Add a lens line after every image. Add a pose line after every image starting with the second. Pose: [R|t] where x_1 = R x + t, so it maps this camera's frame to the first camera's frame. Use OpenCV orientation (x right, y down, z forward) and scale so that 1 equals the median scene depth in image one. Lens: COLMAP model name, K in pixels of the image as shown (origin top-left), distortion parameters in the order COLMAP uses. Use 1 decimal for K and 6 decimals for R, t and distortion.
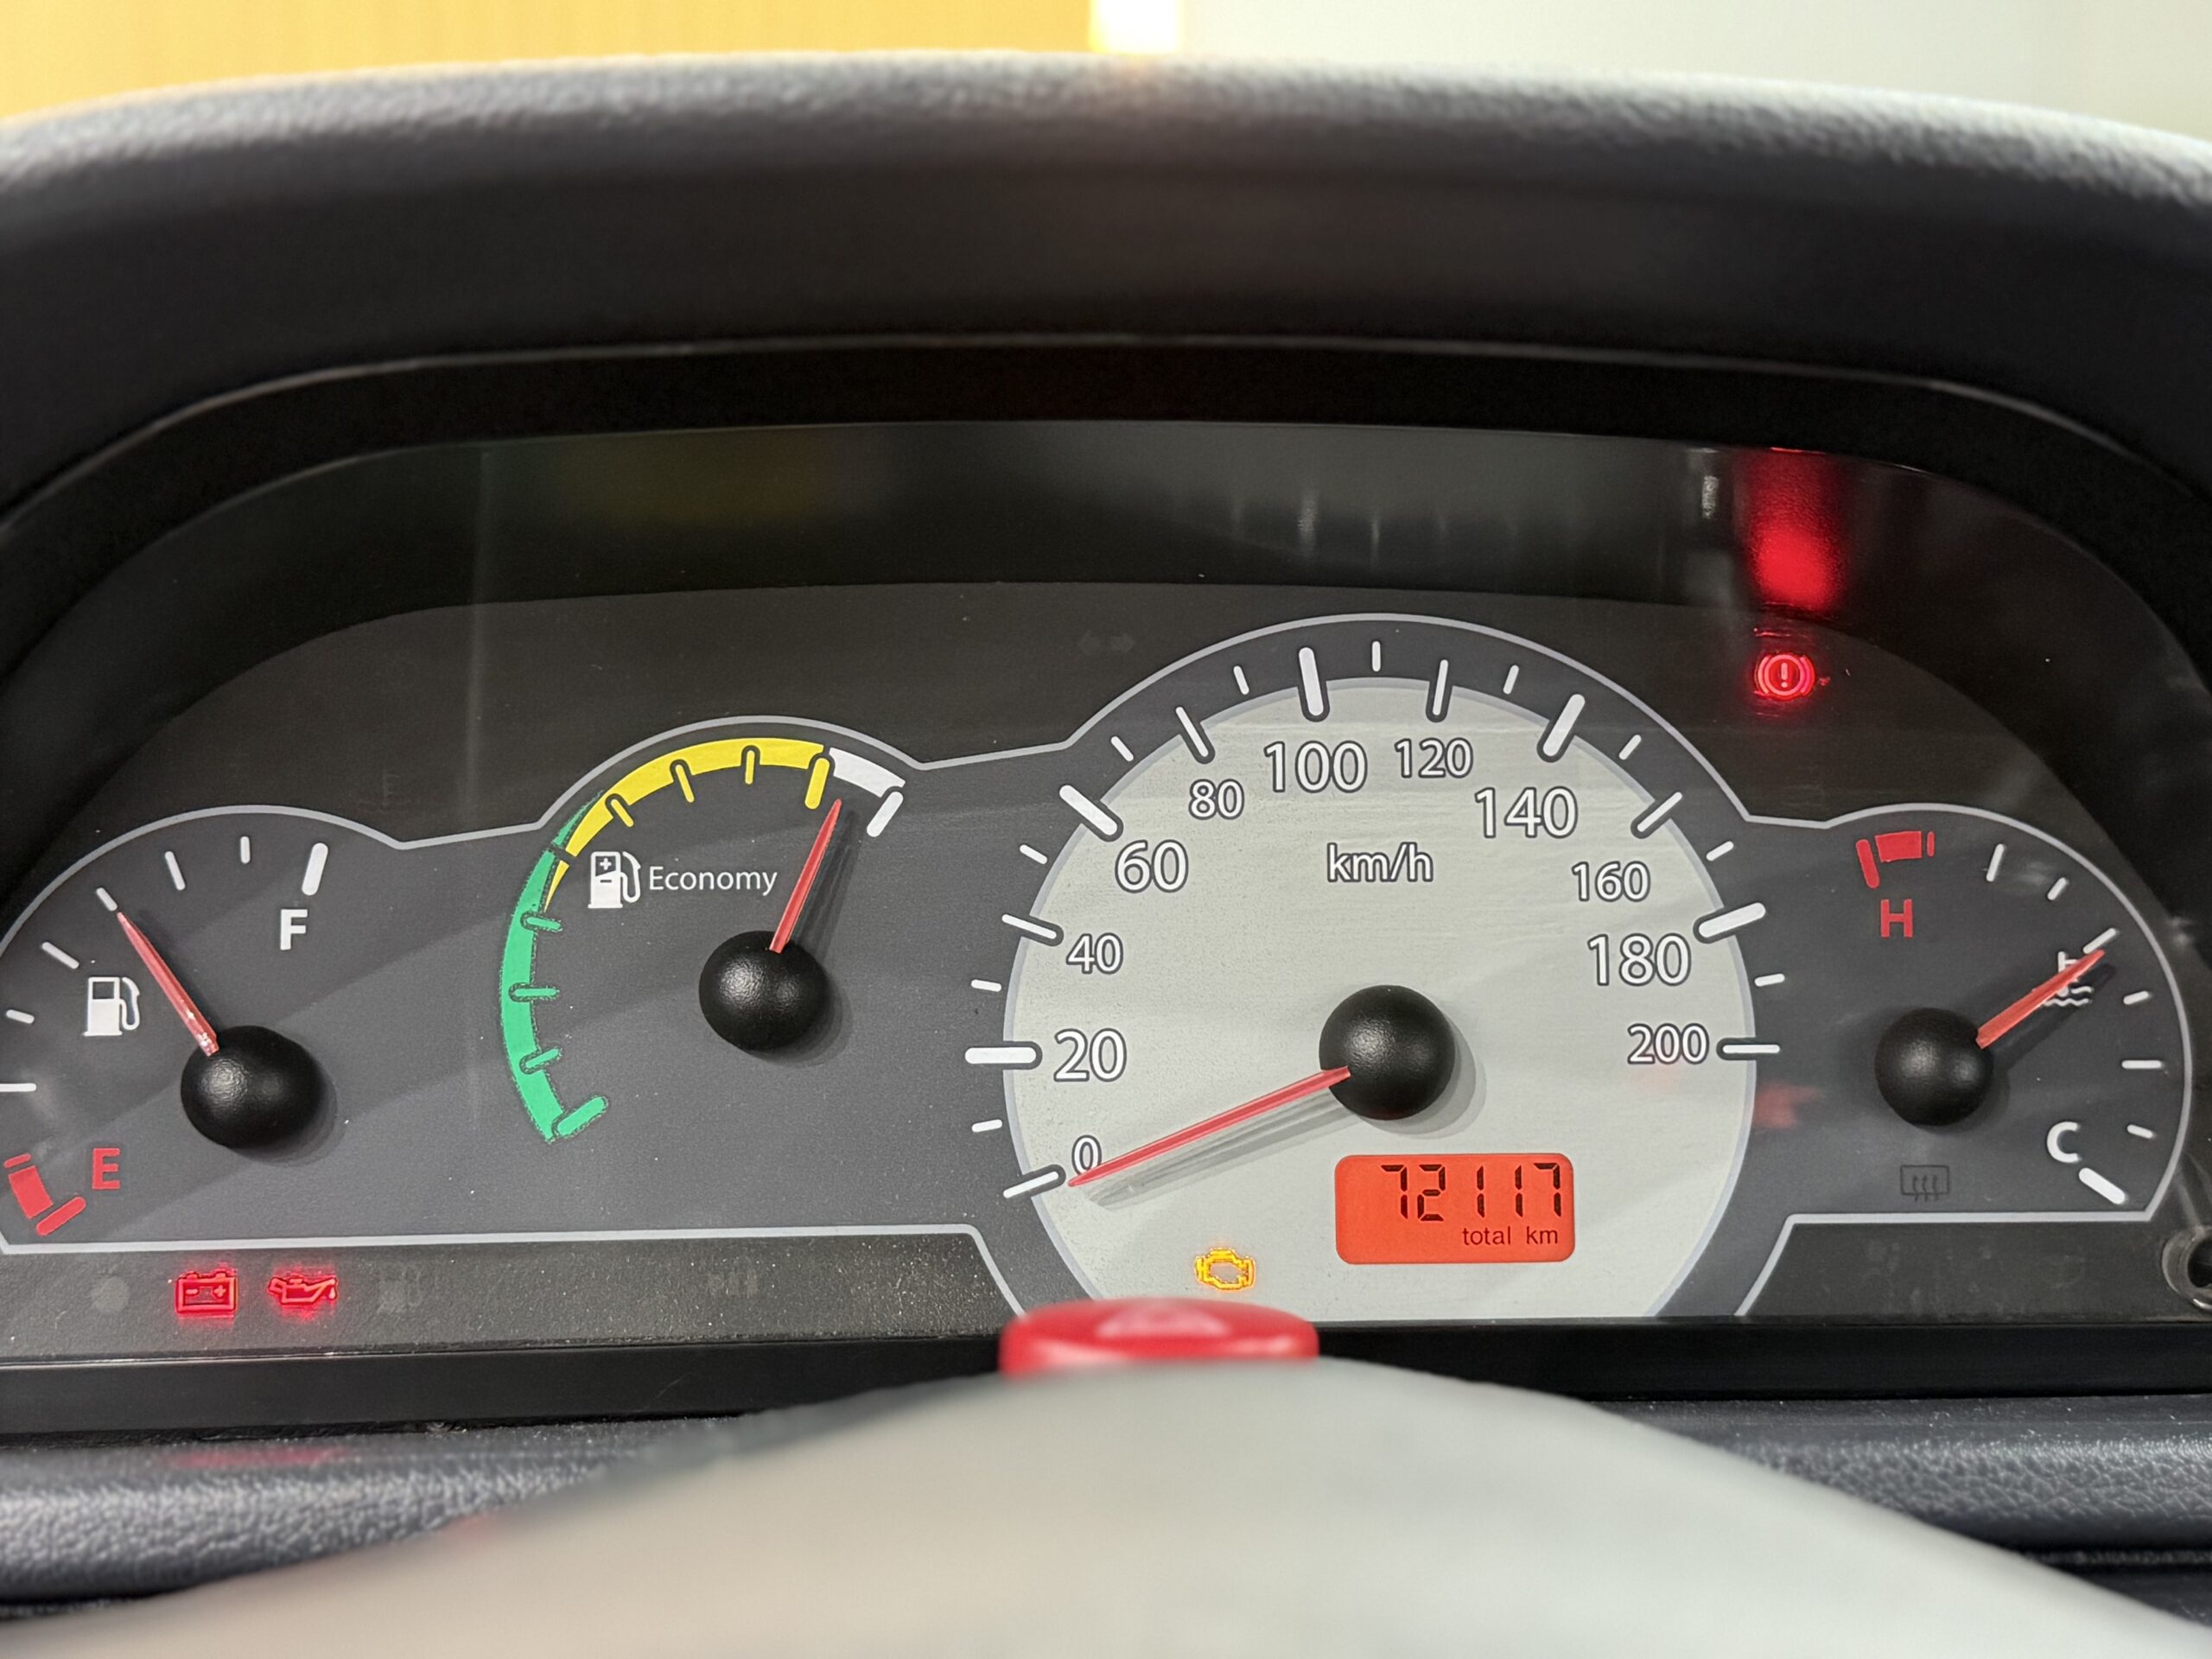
lens RADIAL K [[2861.5, 0, 1106.7], [0, 2861.5, 835.4], [0, 0, 1]] dist [0.037911, 0.000000]
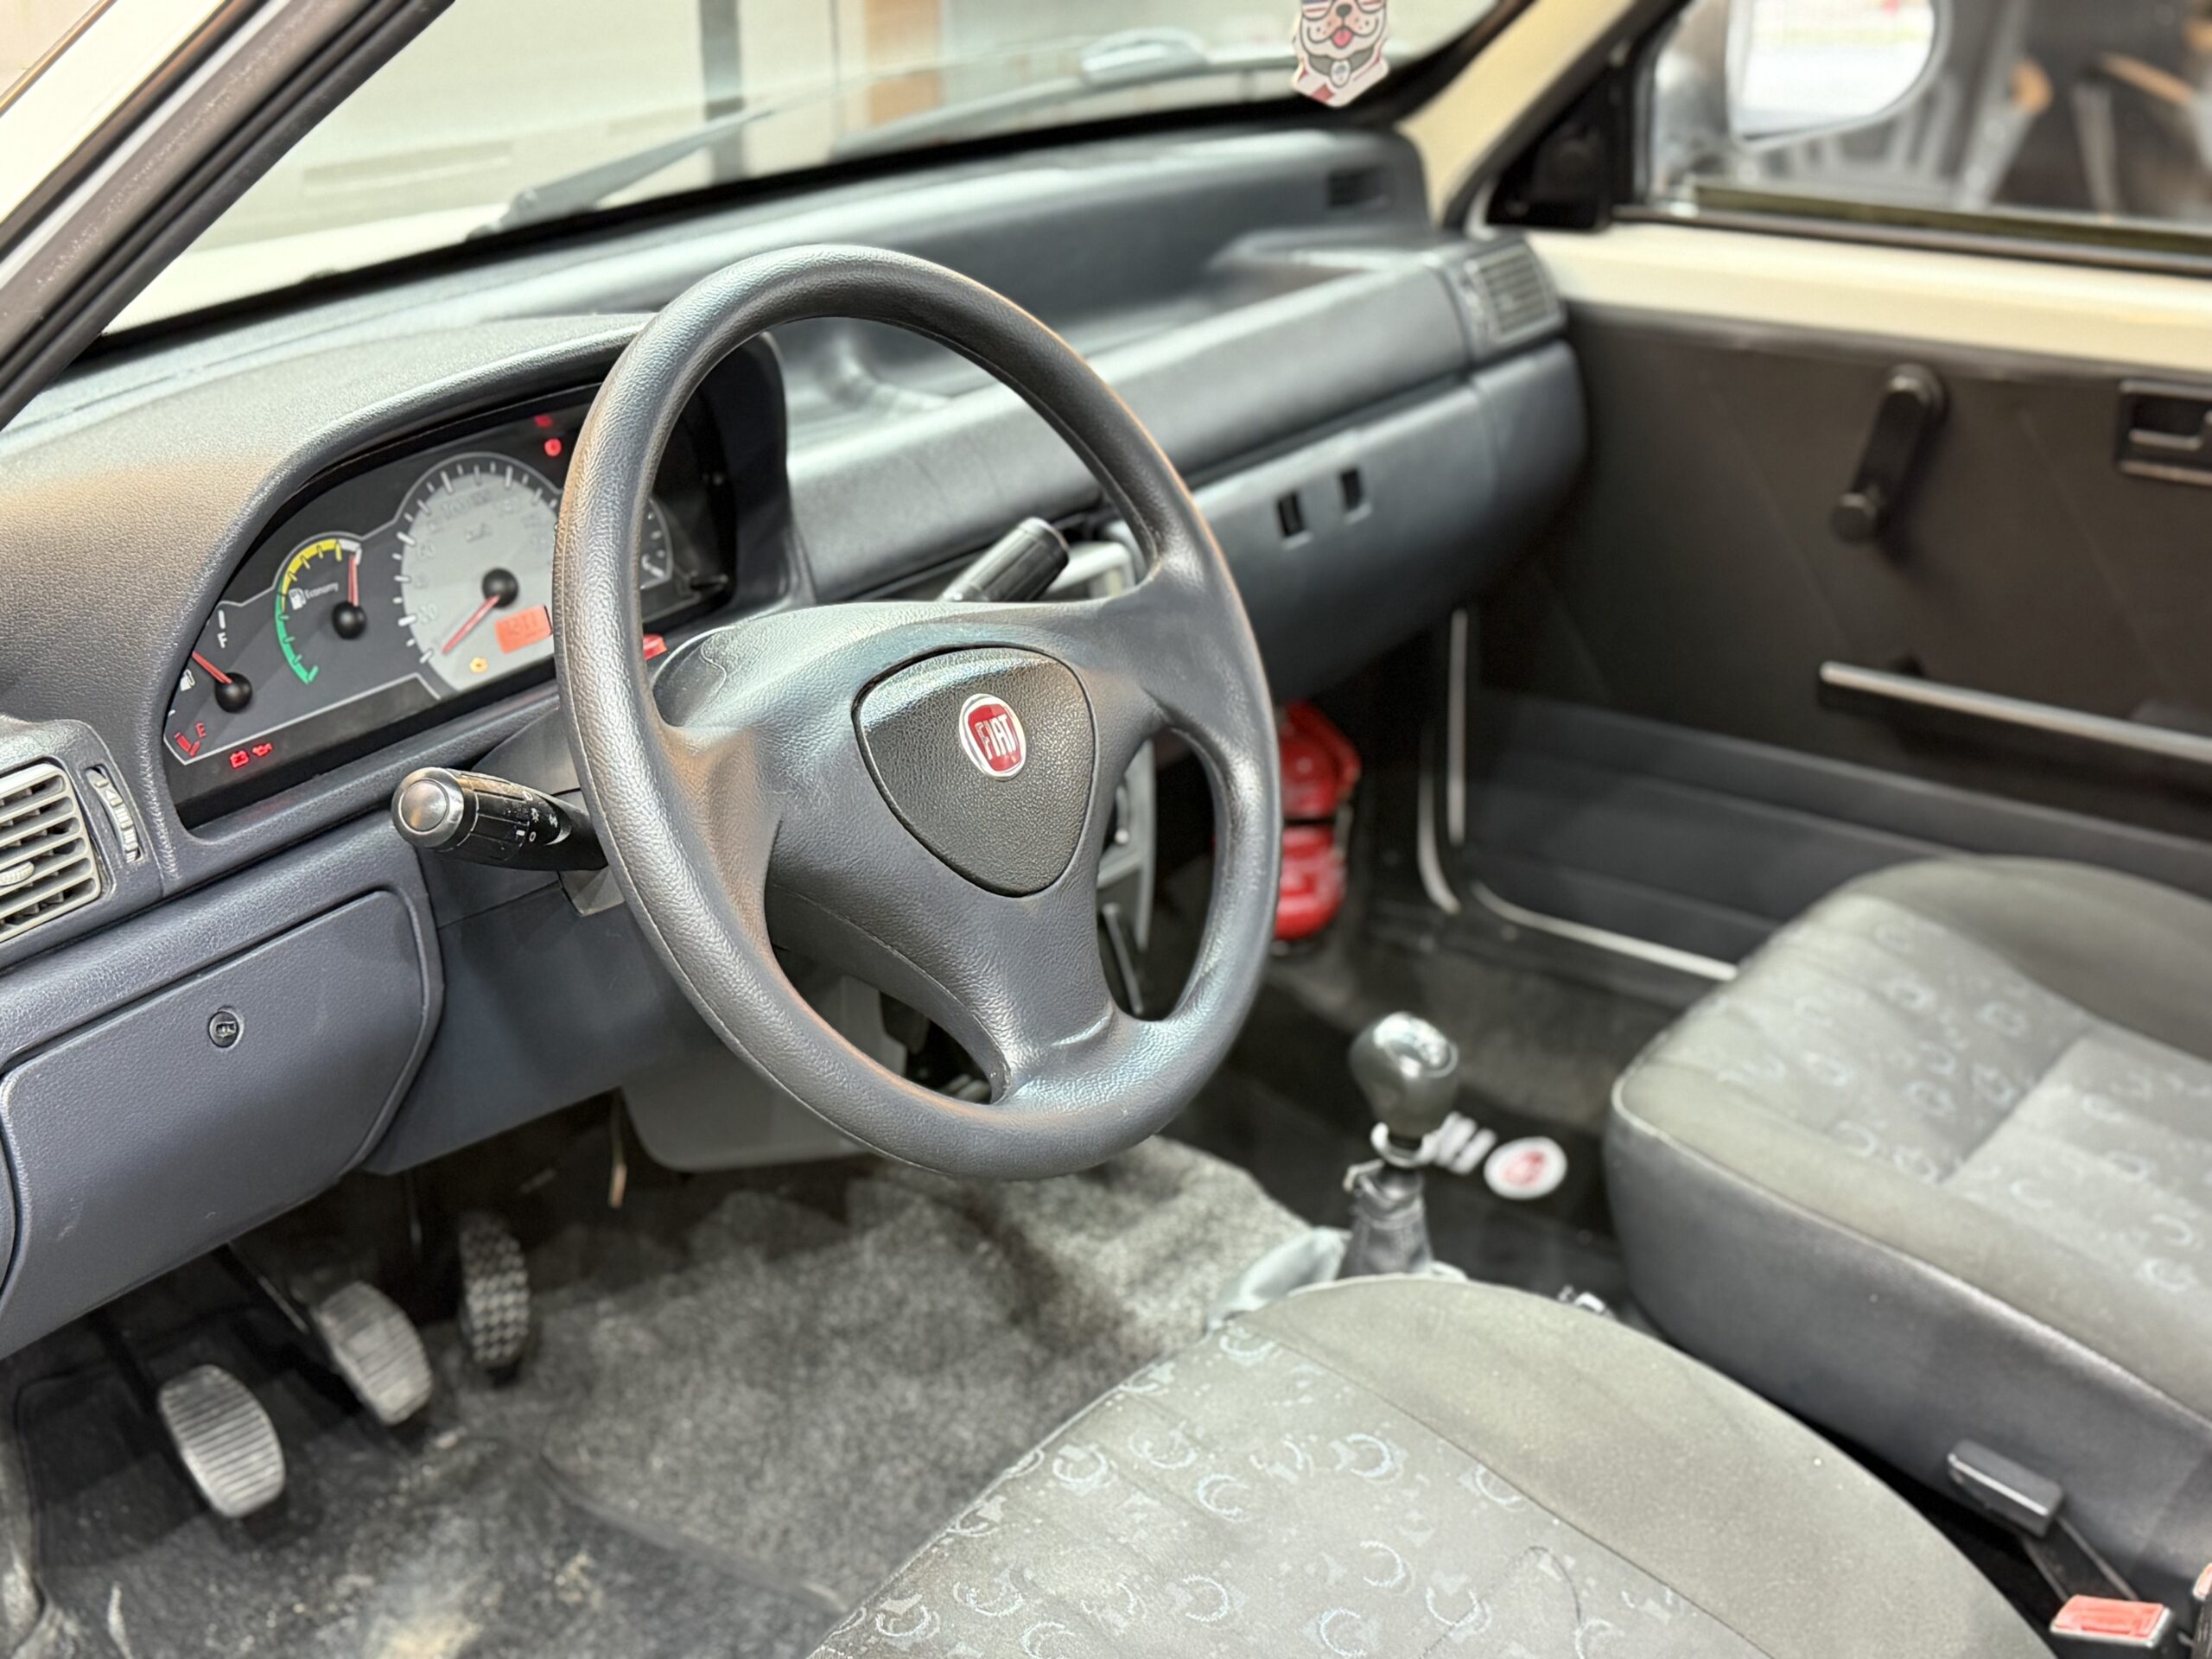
lens RADIAL K [[2861.5, 0, 1104.3], [0, 2861.5, 821.4], [0, 0, 1]] dist [0.037911, 0.000000]
pose [[0.622048, -0.320375, 0.714435, -1.921284], [0.187826, 0.946871, 0.261069, -0.402199], [-0.760117, -0.028208, 0.649173, -1.687305]]
